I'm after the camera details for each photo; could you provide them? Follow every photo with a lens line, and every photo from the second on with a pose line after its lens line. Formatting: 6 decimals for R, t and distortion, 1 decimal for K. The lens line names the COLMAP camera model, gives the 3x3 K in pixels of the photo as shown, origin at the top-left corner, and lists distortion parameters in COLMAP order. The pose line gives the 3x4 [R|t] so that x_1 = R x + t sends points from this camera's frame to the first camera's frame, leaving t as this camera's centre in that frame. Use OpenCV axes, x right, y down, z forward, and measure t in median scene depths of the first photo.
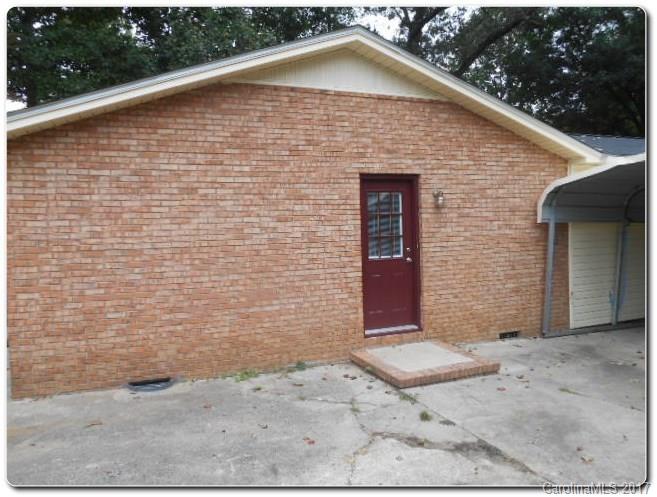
lens RADIAL K [[502.6, 0, 328.4], [0, 502.6, 248.5], [0, 0, 1]] dist [0.030529, -0.003417]
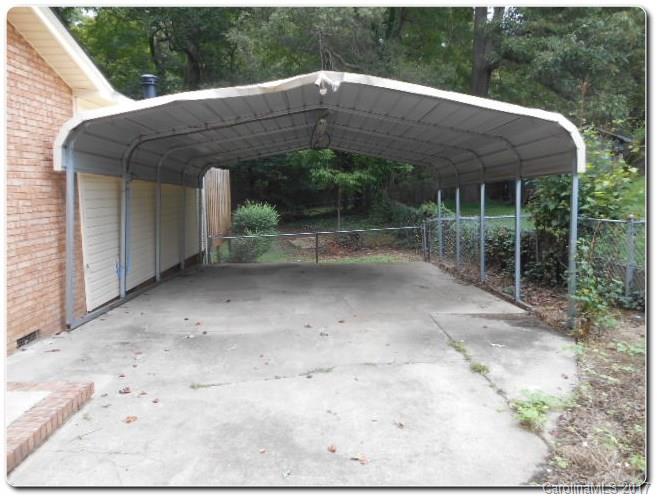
lens RADIAL K [[502.6, 0, 289.4], [0, 502.6, 239.2], [0, 0, 1]] dist [0.030529, -0.003417]
pose [[0.371444, -0.065253, 0.926160, -0.120438], [0.040363, 0.997719, 0.054107, 0.018585], [-0.927578, 0.017285, 0.373230, 0.430852]]
